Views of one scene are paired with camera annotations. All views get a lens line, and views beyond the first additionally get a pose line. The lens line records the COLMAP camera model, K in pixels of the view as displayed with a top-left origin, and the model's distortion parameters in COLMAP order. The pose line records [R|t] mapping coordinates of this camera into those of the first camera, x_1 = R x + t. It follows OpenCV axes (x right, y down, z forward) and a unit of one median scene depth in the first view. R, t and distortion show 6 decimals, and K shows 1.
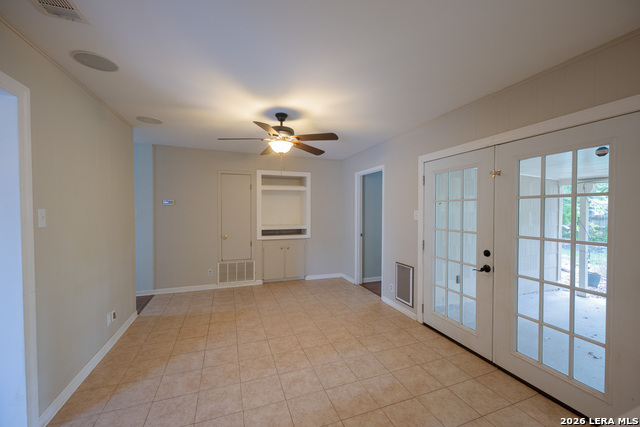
lens RADIAL K [[251.8, 0, 320.0], [0, 251.8, 213.5], [0, 0, 1]] dist [0.000181, 0.000004]
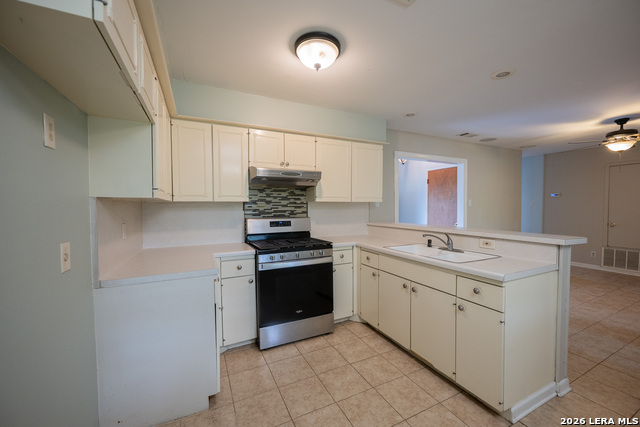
lens RADIAL K [[251.8, 0, 320.0], [0, 251.8, 213.5], [0, 0, 1]] dist [0.000181, 0.000004]
pose [[0.103015, 0.030805, -0.994203, 0.815178], [-0.010199, 0.999500, 0.029912, 0.037335], [0.994628, 0.007058, 0.103278, -0.513101]]
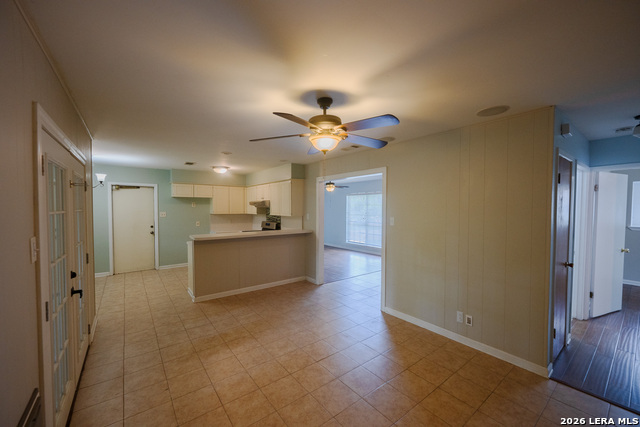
lens RADIAL K [[251.8, 0, 320.0], [0, 251.8, 213.5], [0, 0, 1]] dist [0.000181, 0.000004]
pose [[-0.954674, 0.003343, -0.297635, 0.080186], [-0.008222, 0.999259, 0.037596, -0.066740], [0.297540, 0.038338, -0.953939, 1.536877]]
